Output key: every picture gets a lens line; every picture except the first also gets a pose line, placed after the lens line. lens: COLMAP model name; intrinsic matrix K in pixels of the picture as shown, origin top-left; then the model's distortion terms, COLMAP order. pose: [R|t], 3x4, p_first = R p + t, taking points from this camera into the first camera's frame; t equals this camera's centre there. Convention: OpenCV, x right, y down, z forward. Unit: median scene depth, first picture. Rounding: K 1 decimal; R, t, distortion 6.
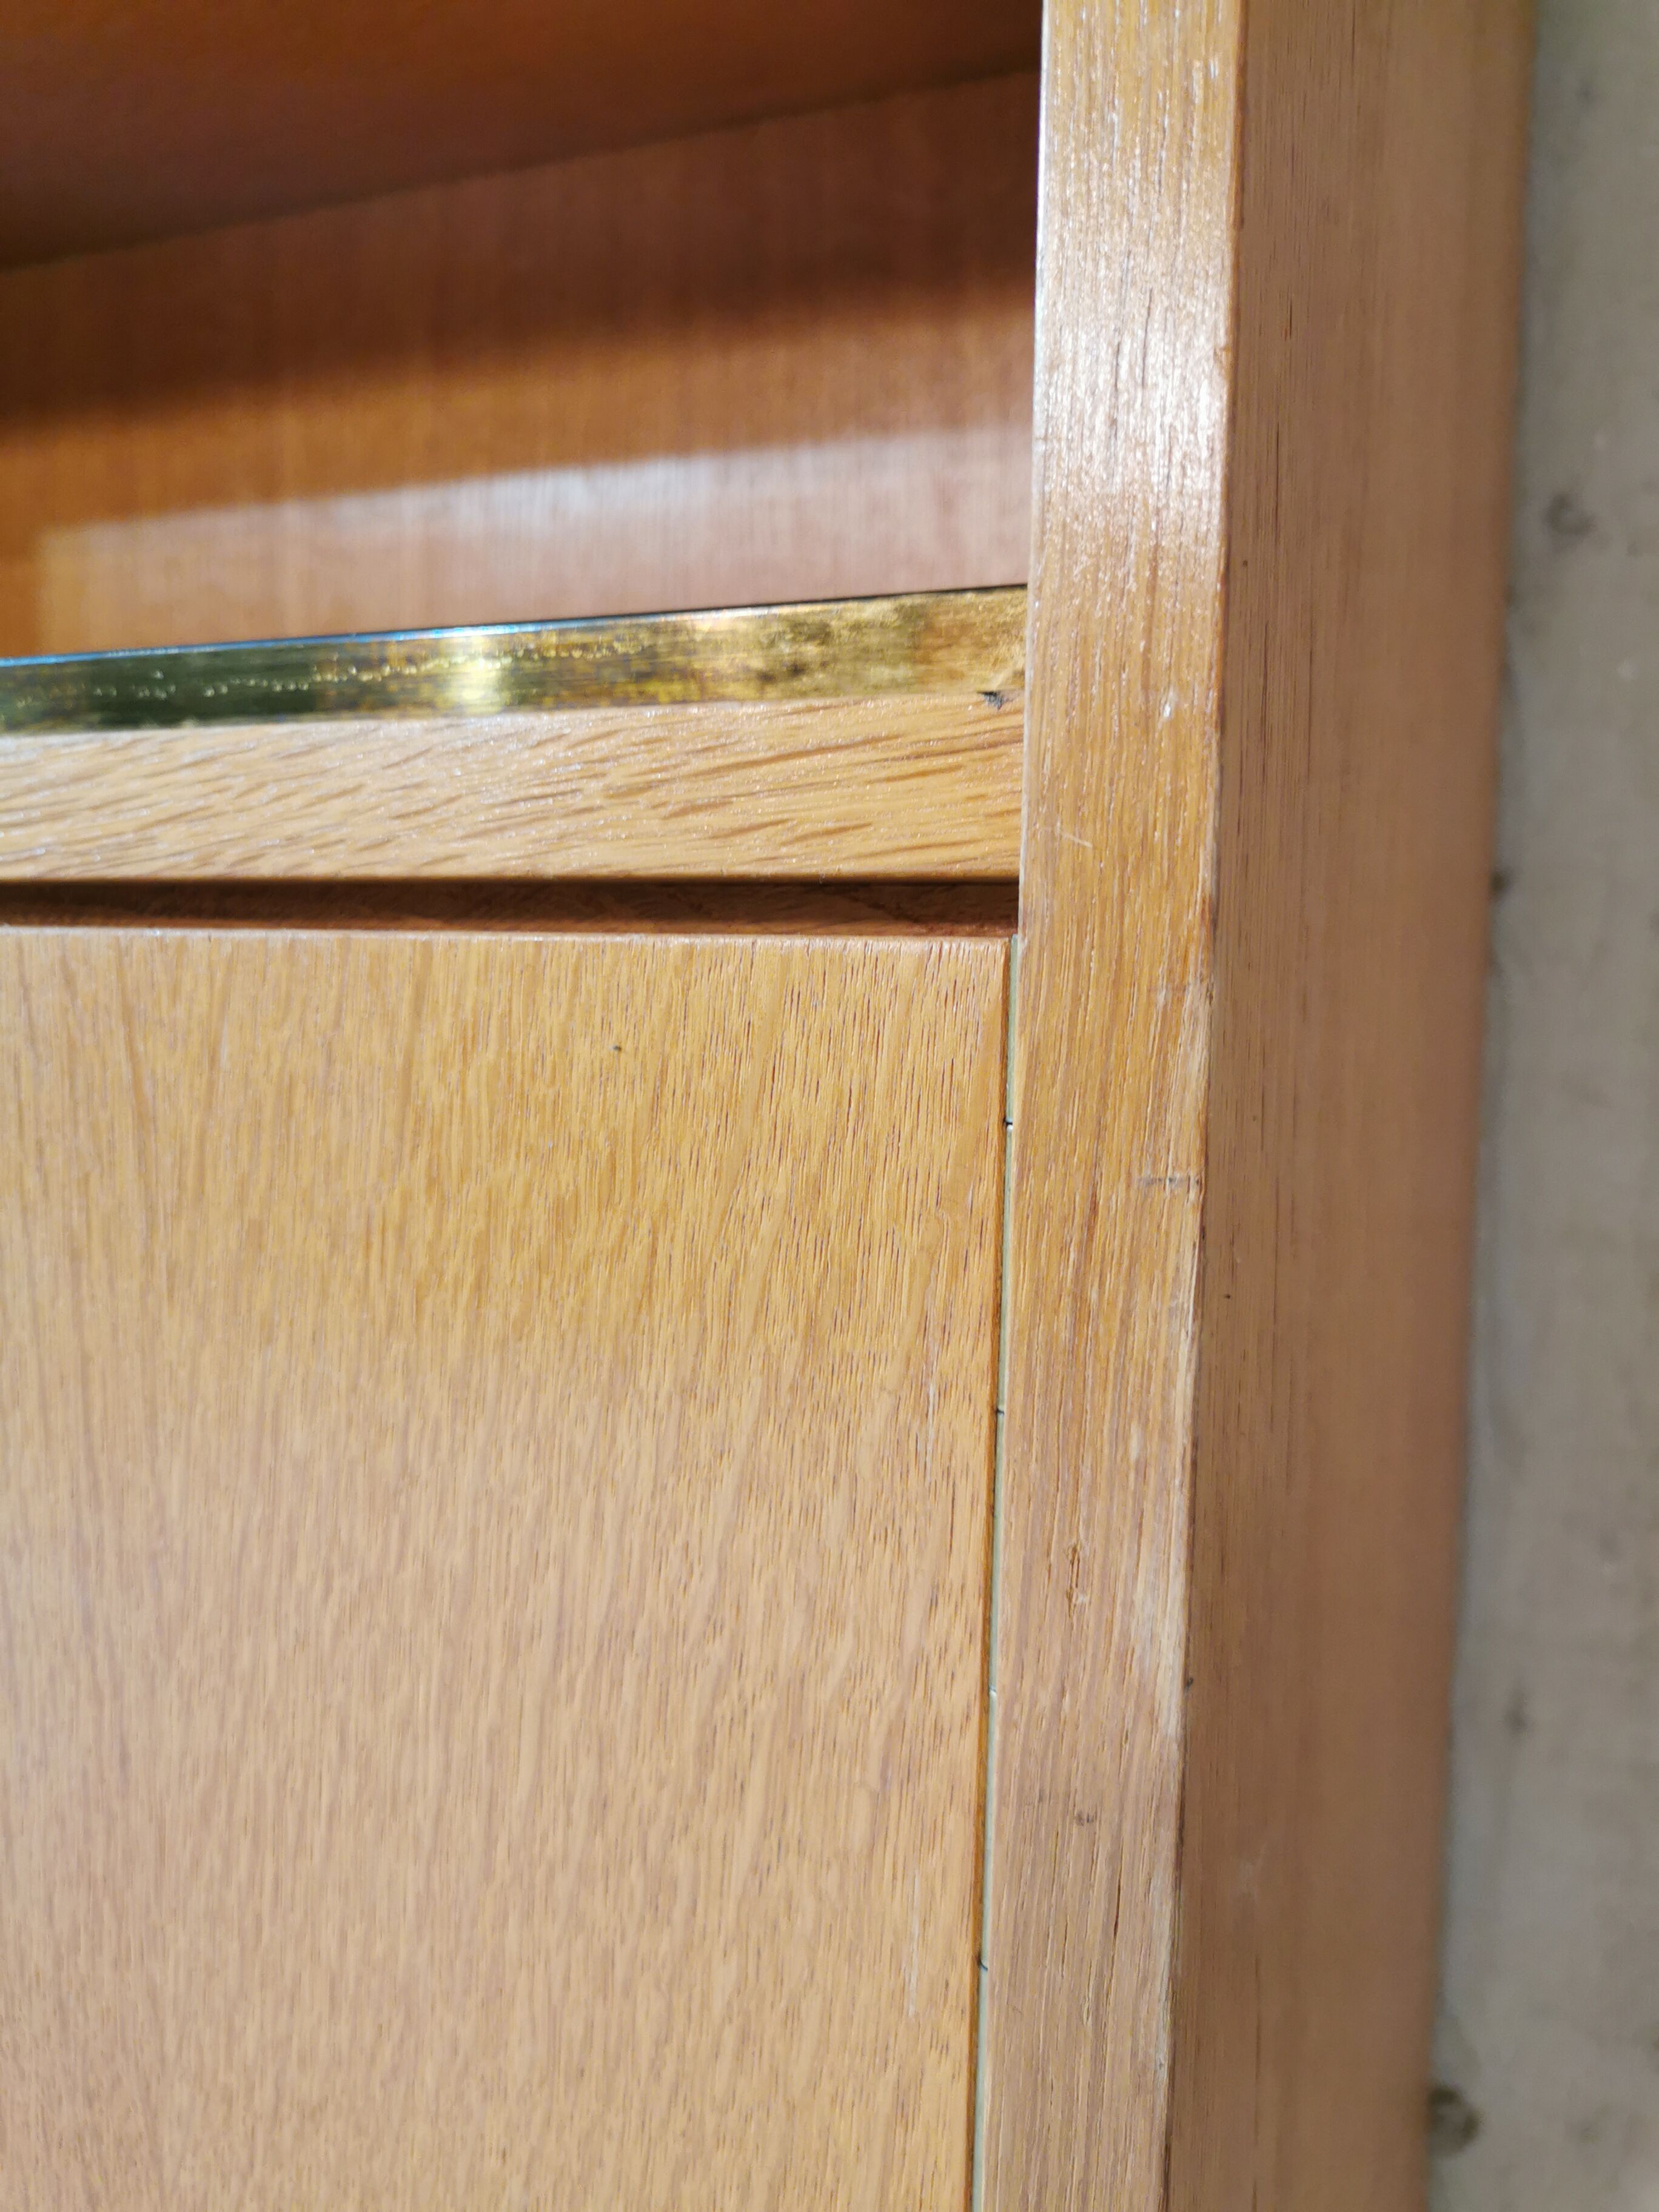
lens RADIAL K [[1772.3, 0, 829.5], [0, 1772.3, 1106.0], [0, 0, 1]] dist [0.004155, 0.000833]
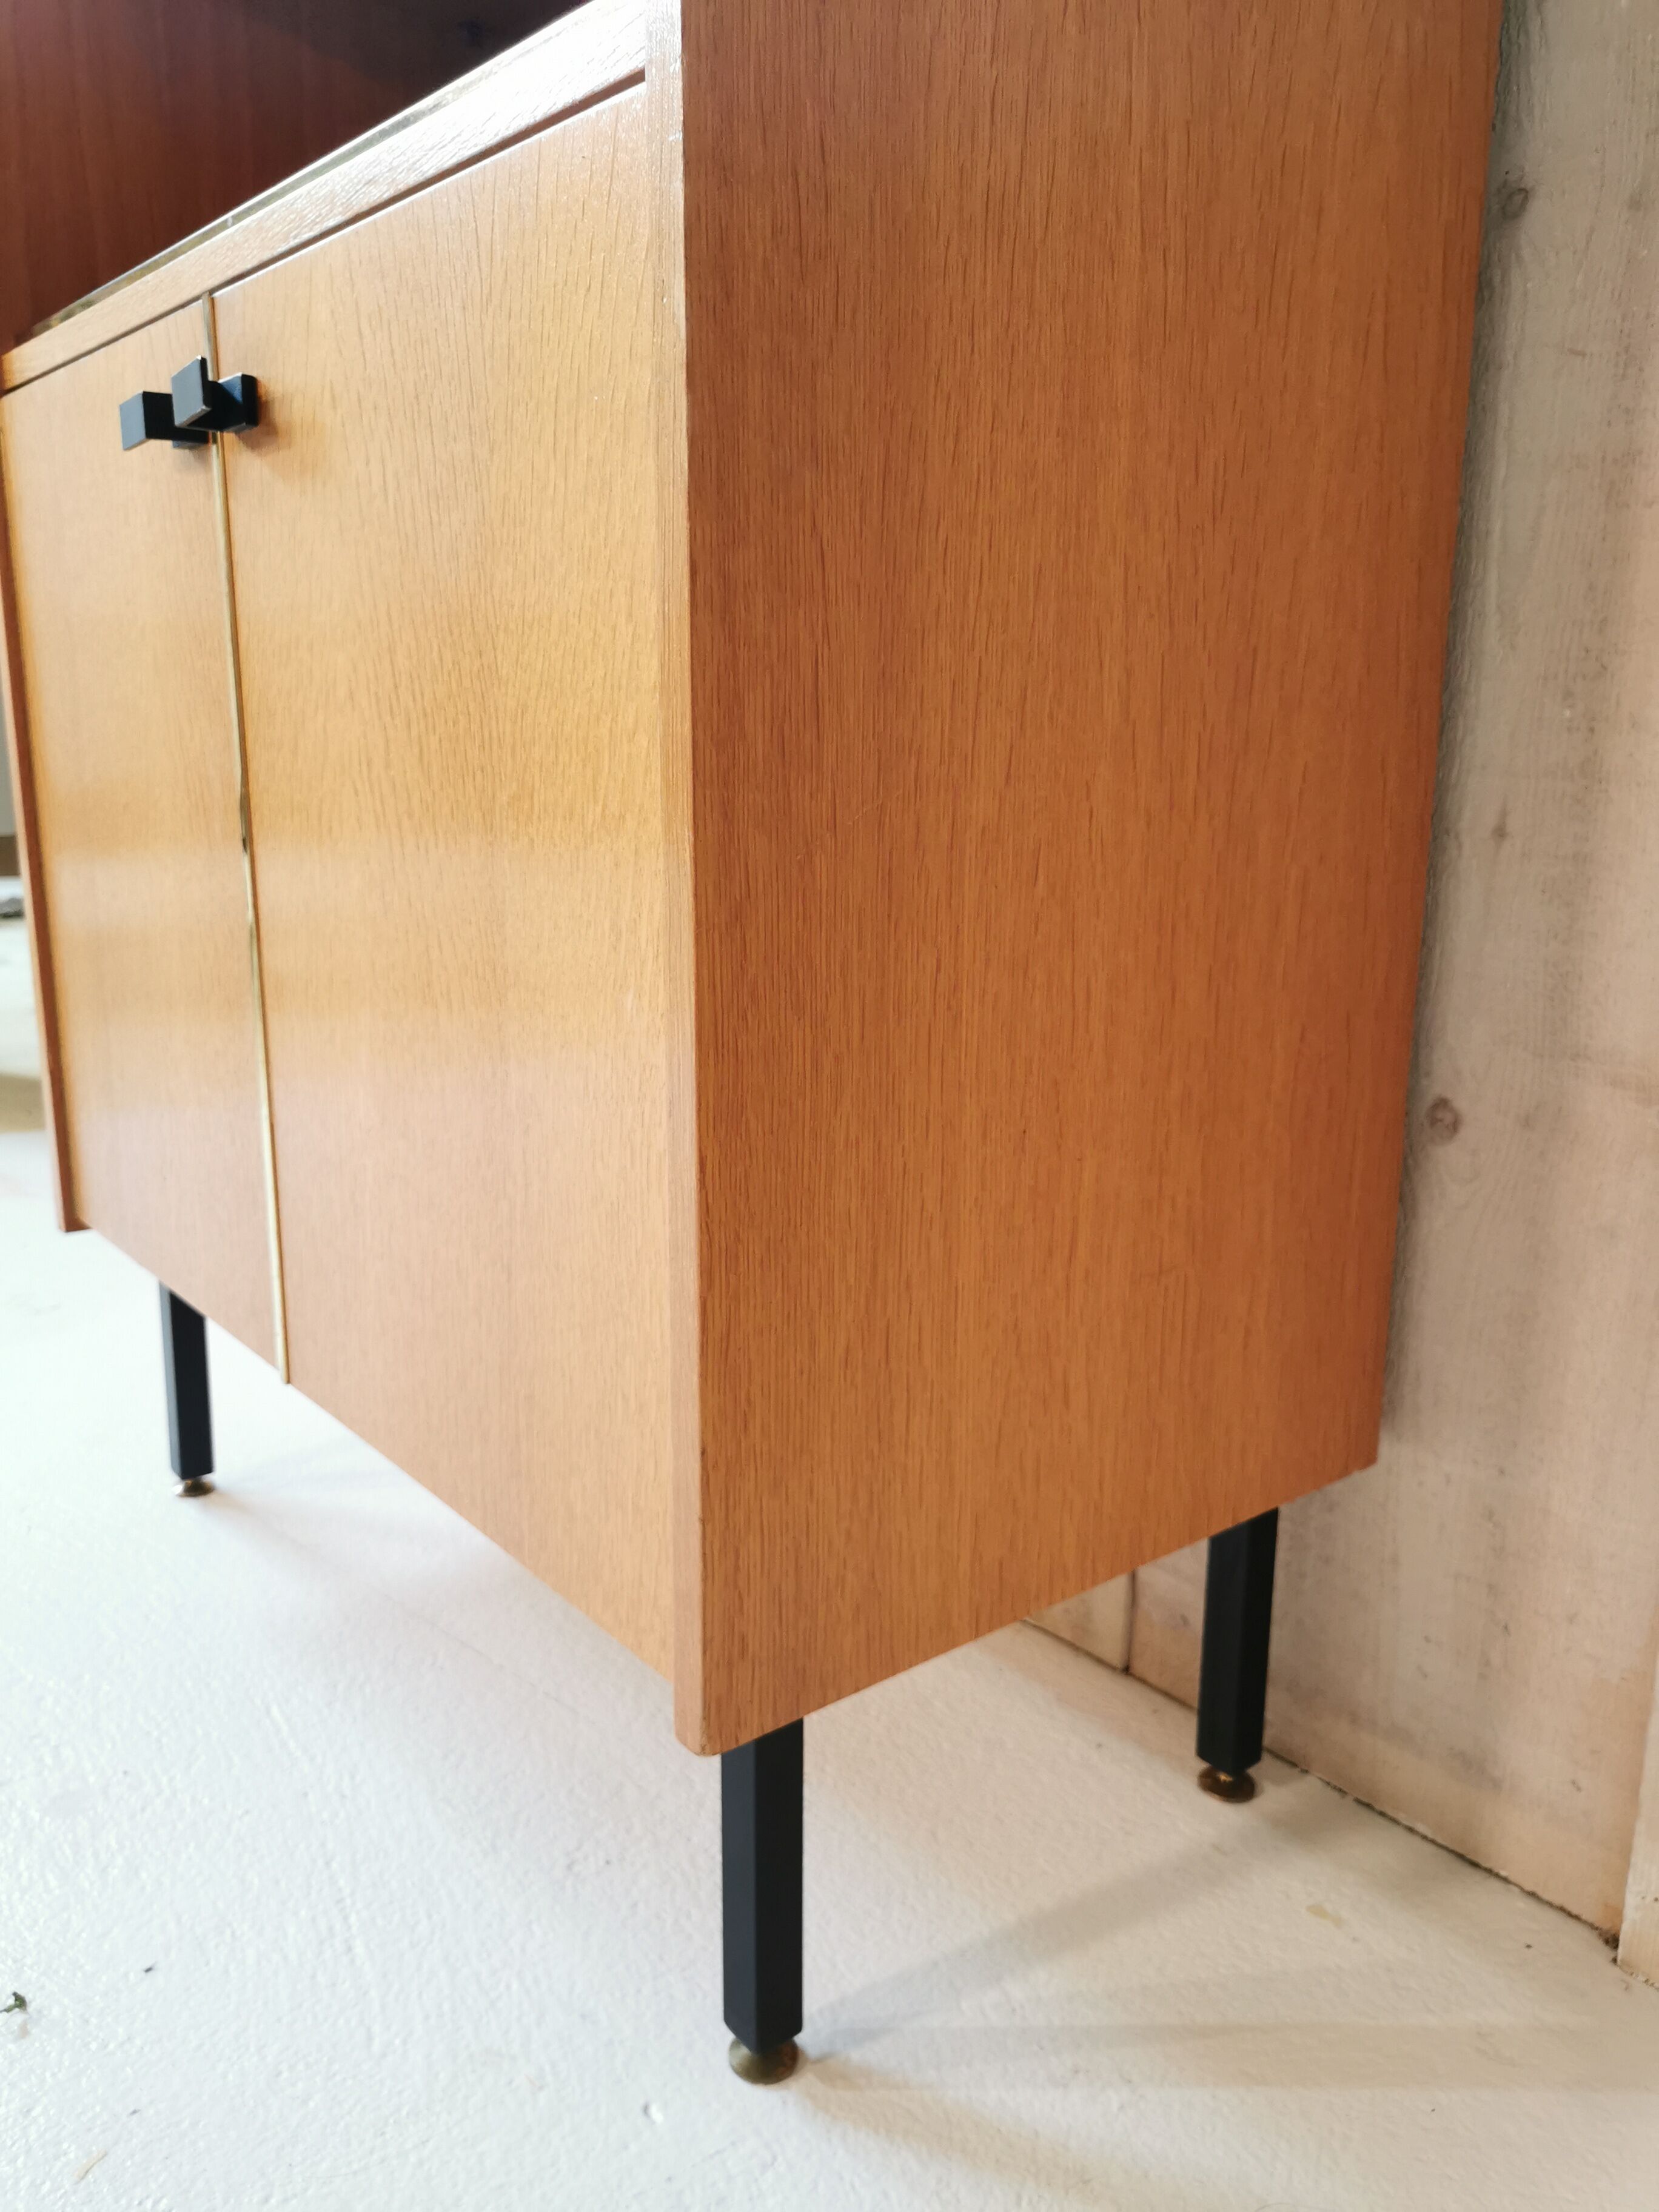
lens RADIAL K [[1724.1, 0, 826.1], [0, 1724.1, 1115.3], [0, 0, 1]] dist [0.031800, -0.017632]
pose [[0.884703, 0.088054, -0.457762, 1.345357], [-0.016744, 0.987367, 0.157566, 0.859973], [0.465854, -0.131734, 0.875001, -1.166594]]
